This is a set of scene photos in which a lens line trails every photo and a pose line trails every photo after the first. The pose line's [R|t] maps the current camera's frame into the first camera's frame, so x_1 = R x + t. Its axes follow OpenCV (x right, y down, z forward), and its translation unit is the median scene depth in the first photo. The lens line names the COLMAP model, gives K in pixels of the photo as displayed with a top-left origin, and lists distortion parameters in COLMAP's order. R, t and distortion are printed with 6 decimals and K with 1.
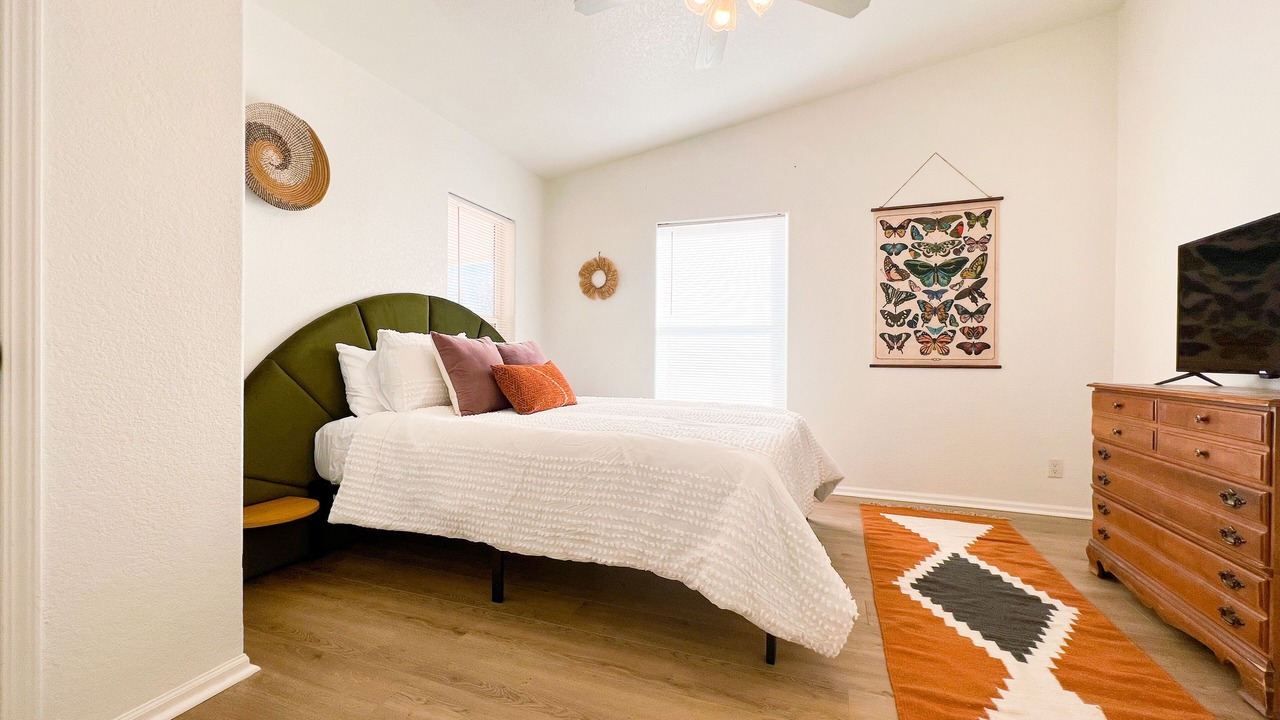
lens RADIAL K [[513.6, 0, 637.7], [0, 513.6, 359.6], [0, 0, 1]] dist [-0.003133, -0.000242]
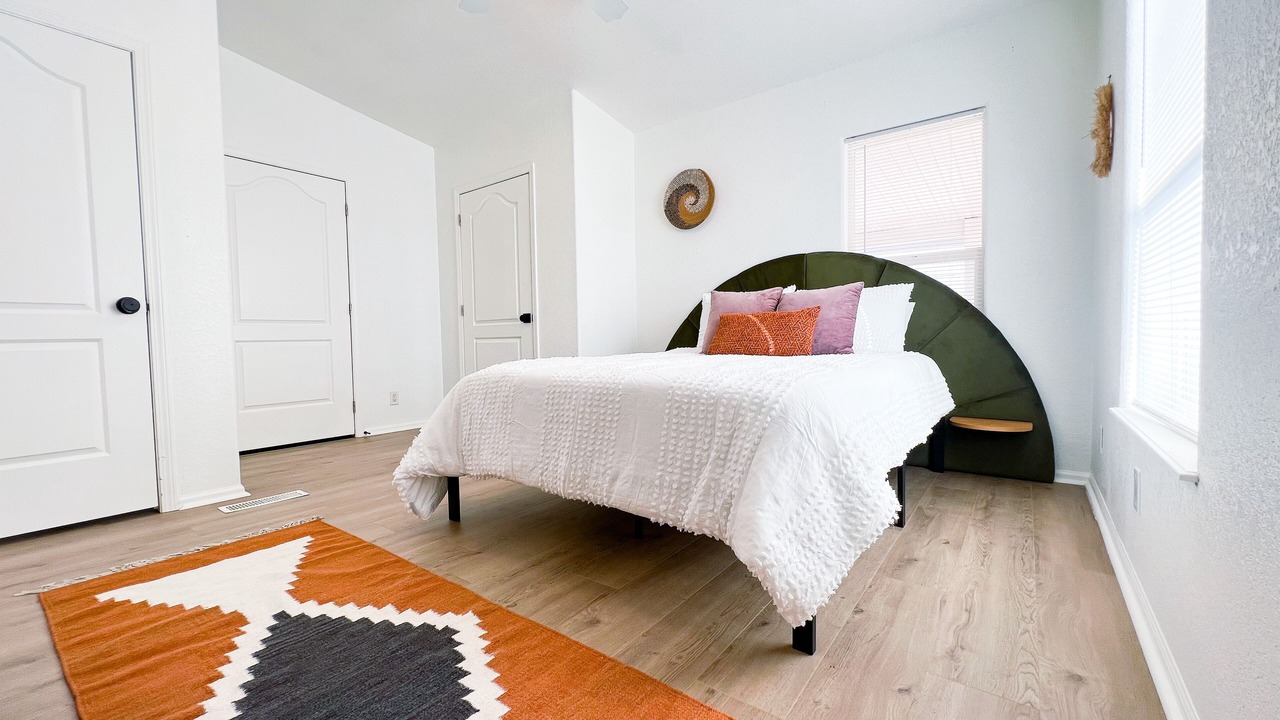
lens RADIAL K [[513.6, 0, 636.0], [0, 513.6, 354.5], [0, 0, 1]] dist [-0.003133, -0.000242]
pose [[-0.287245, 0.025517, -0.957517, 0.876150], [-0.000379, 0.999642, 0.026753, 0.070193], [0.957857, 0.008047, -0.287132, 1.144727]]
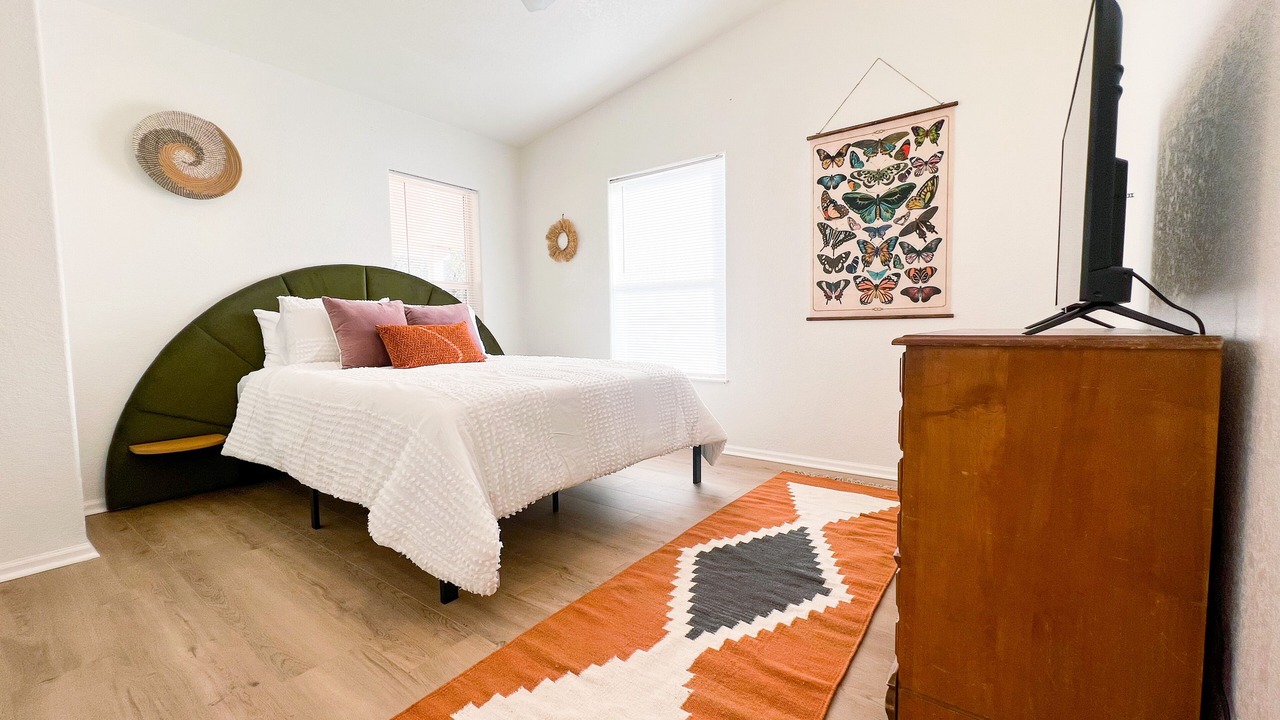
lens RADIAL K [[513.6, 0, 641.0], [0, 513.6, 360.4], [0, 0, 1]] dist [-0.003133, -0.000242]
pose [[0.960650, -0.003808, -0.277736, 0.568891], [0.021217, 0.997991, 0.059703, 0.032421], [0.276951, -0.063247, 0.958800, 0.093083]]
